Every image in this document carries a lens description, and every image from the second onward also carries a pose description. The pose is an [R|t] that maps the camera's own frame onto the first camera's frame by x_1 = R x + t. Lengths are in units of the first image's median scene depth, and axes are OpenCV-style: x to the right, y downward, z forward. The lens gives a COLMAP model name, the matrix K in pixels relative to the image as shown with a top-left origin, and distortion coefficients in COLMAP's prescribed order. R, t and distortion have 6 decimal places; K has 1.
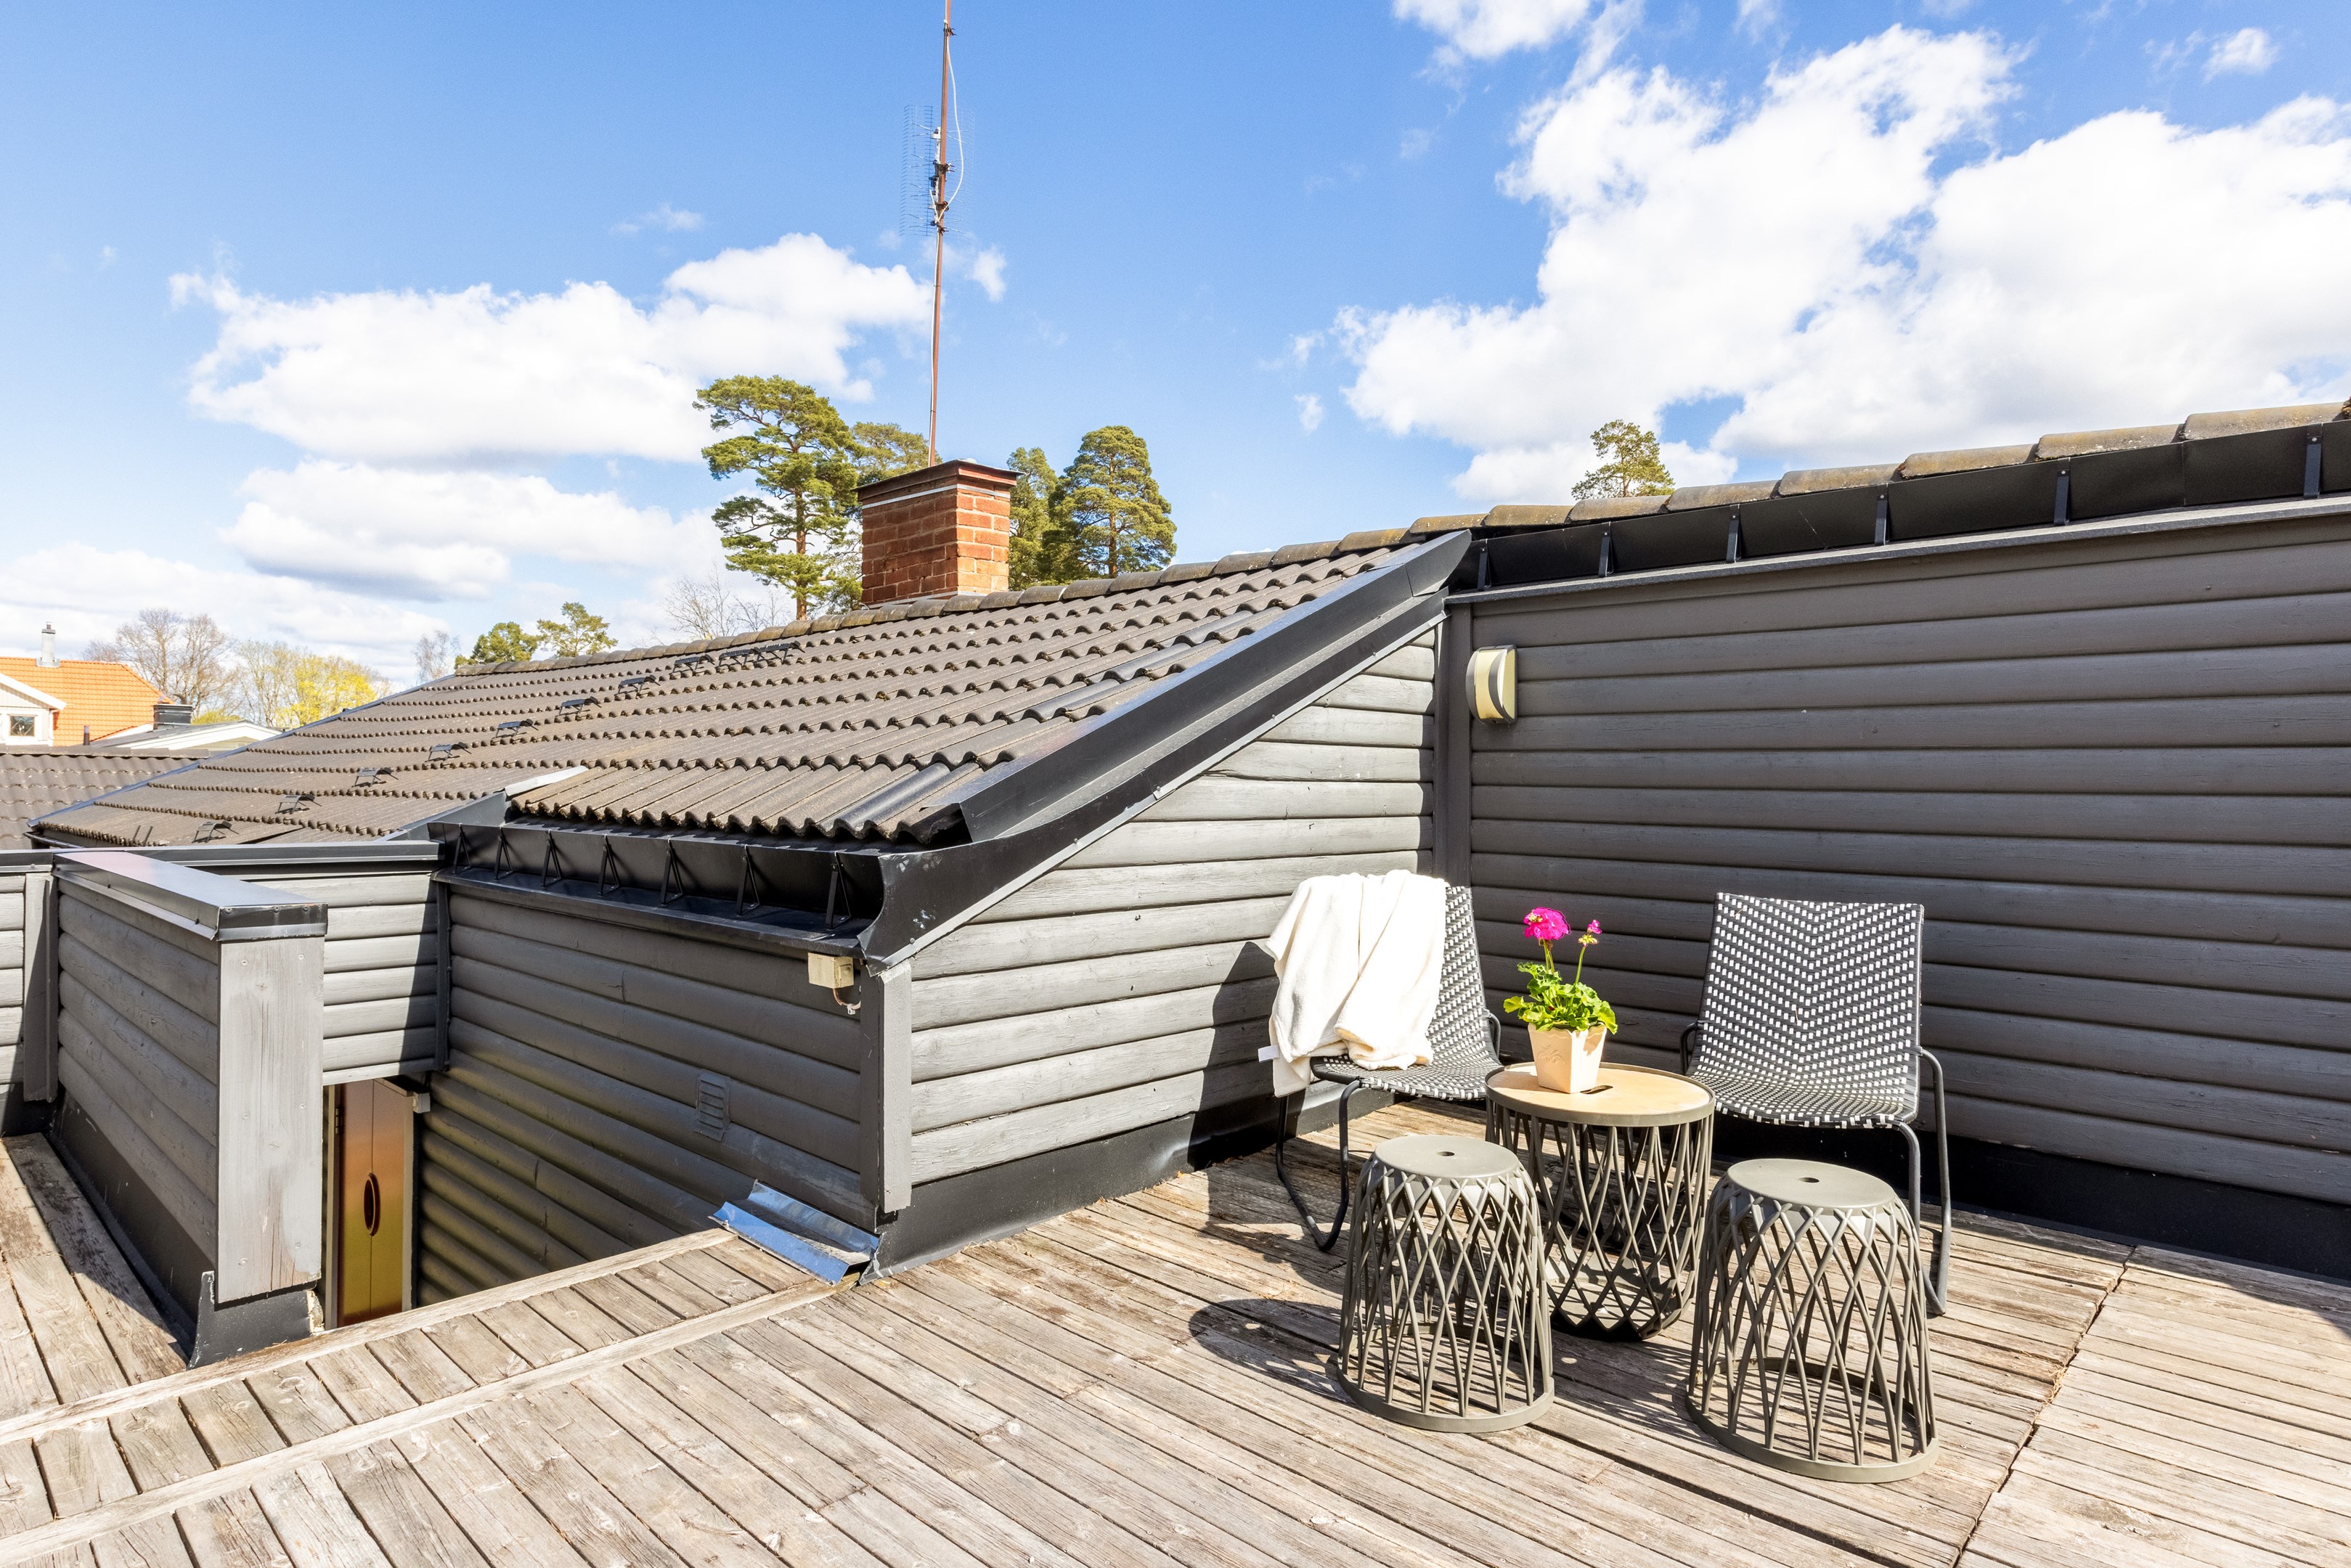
lens RADIAL K [[1237.5, 0, 1150.2], [0, 1237.5, 767.7], [0, 0, 1]] dist [-0.025498, -0.000408]
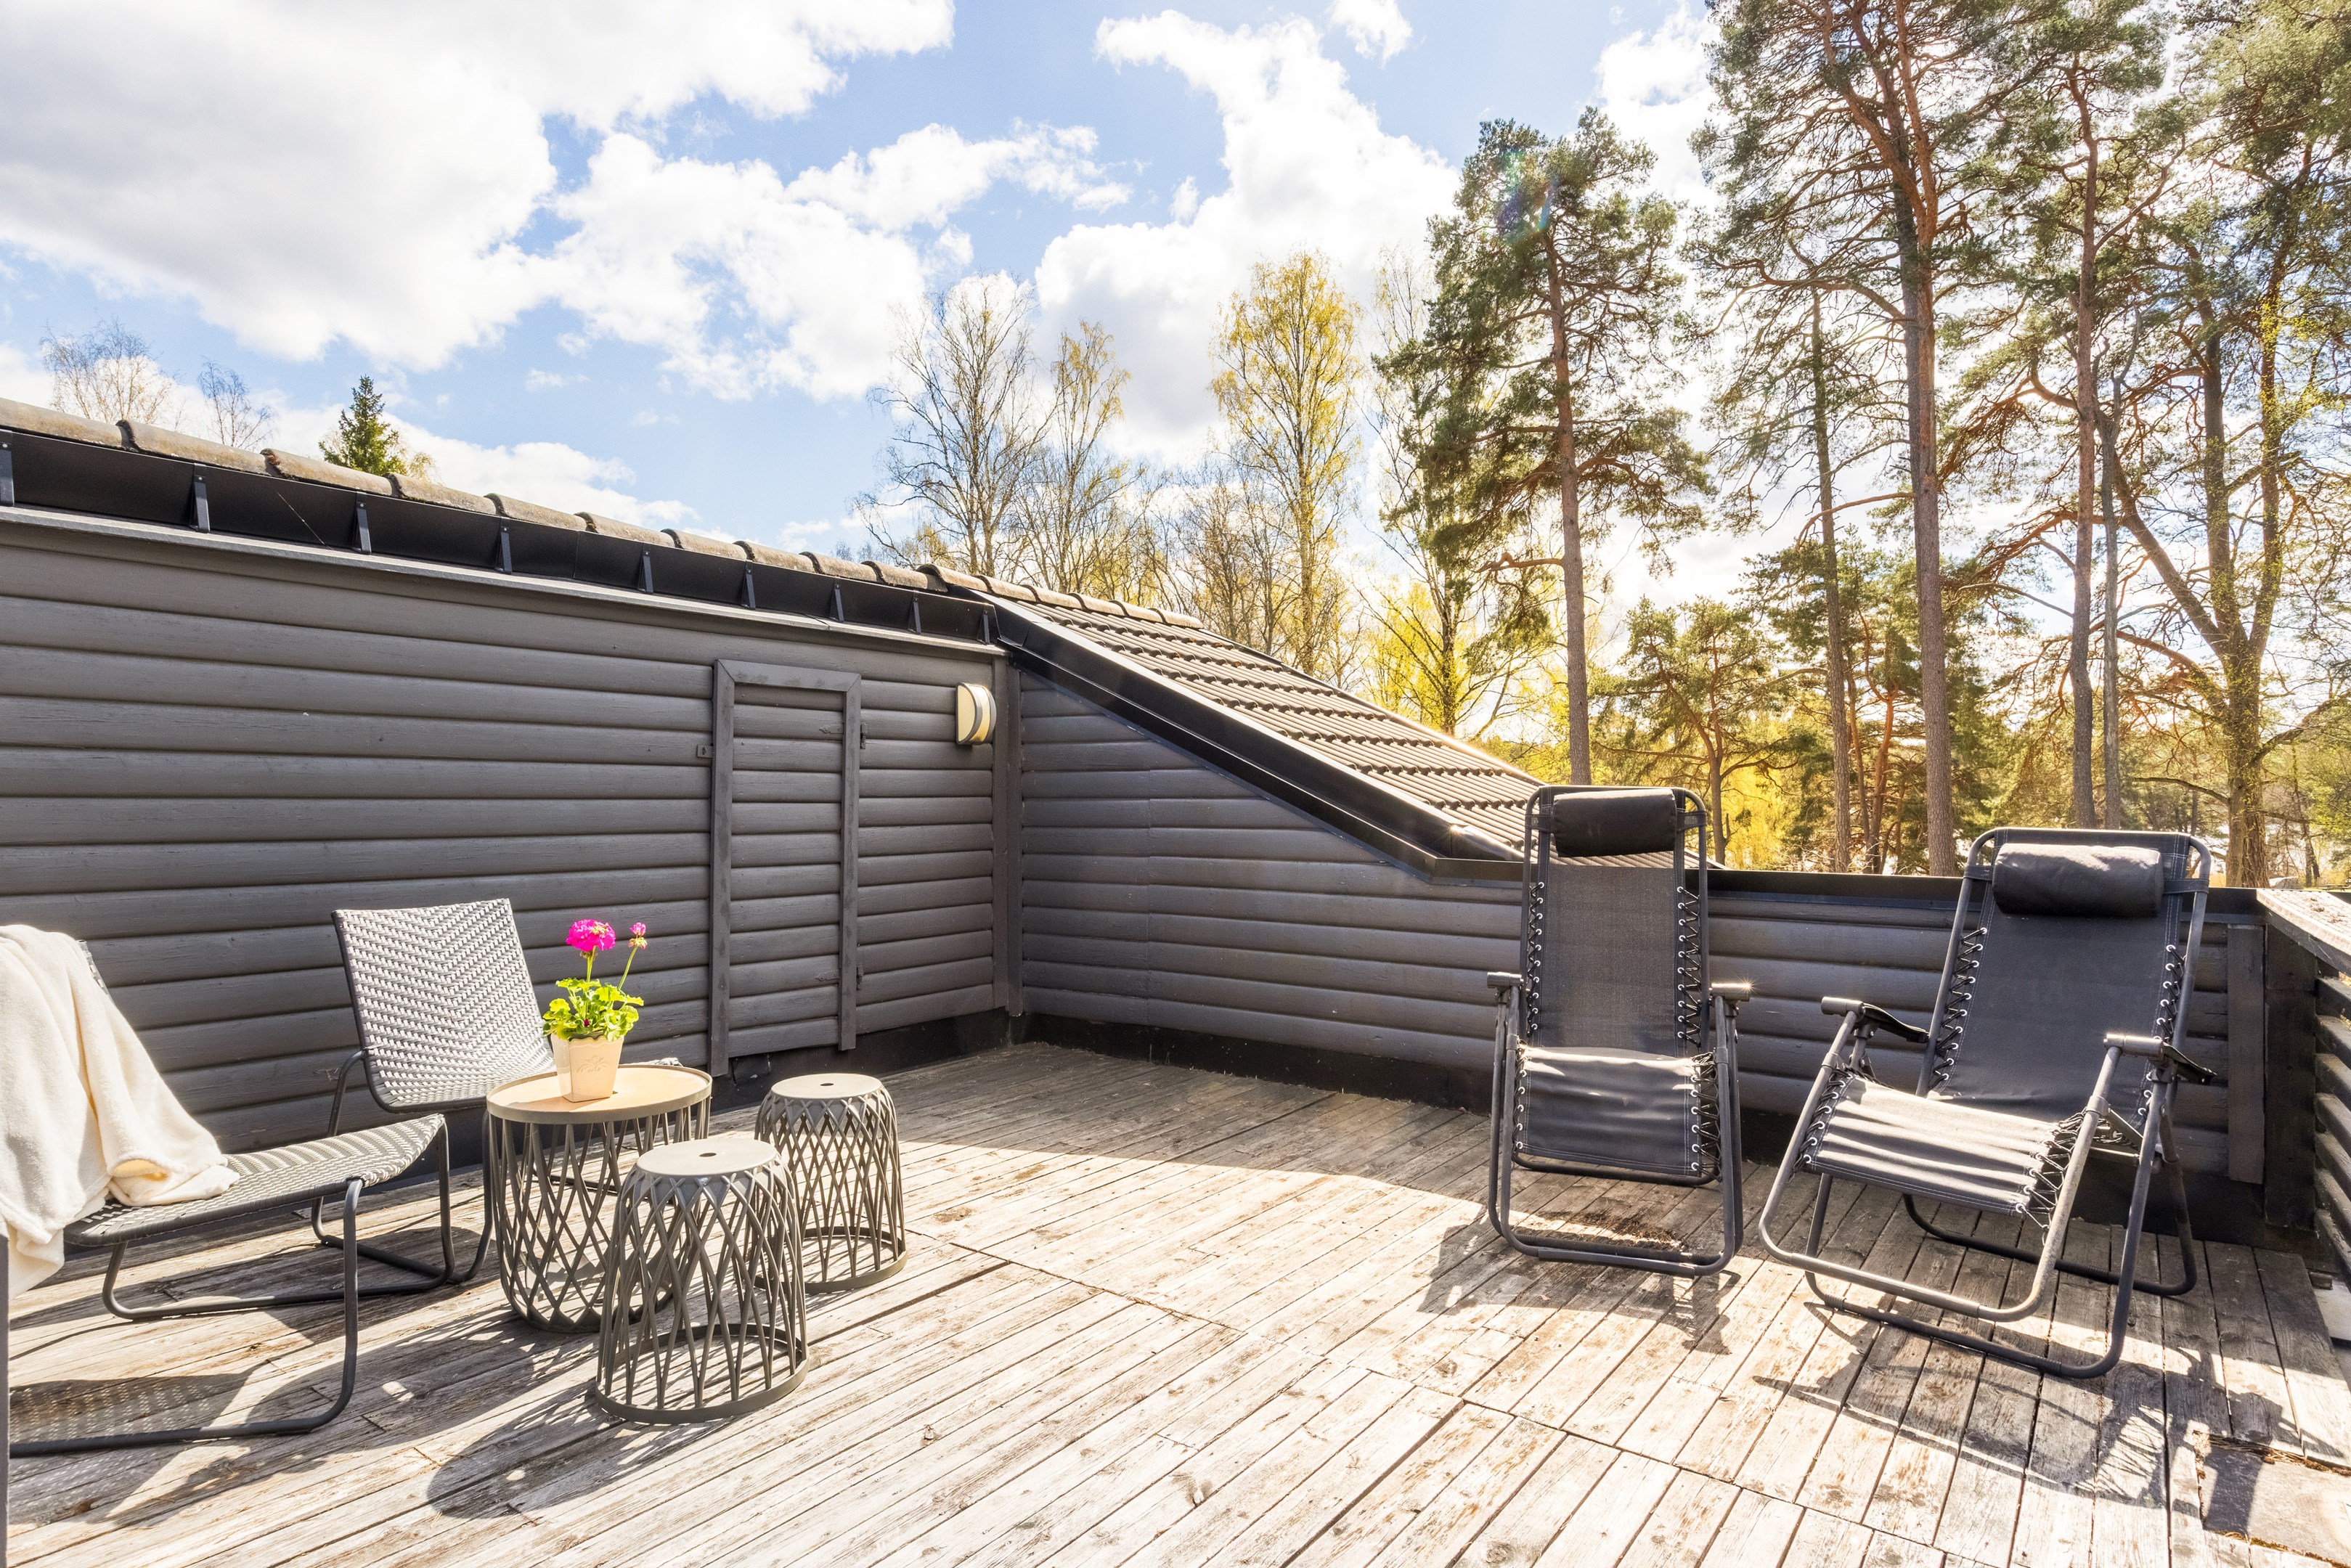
lens RADIAL K [[1358.7, 0, 1175.5], [0, 1358.7, 784.0], [0, 0, 1]] dist [0.003244, -0.000141]
pose [[-0.146414, 0.001429, 0.989222, -0.687694], [-0.013748, 0.999899, -0.003480, 0.002618], [-0.989128, -0.014110, -0.146379, 0.575042]]
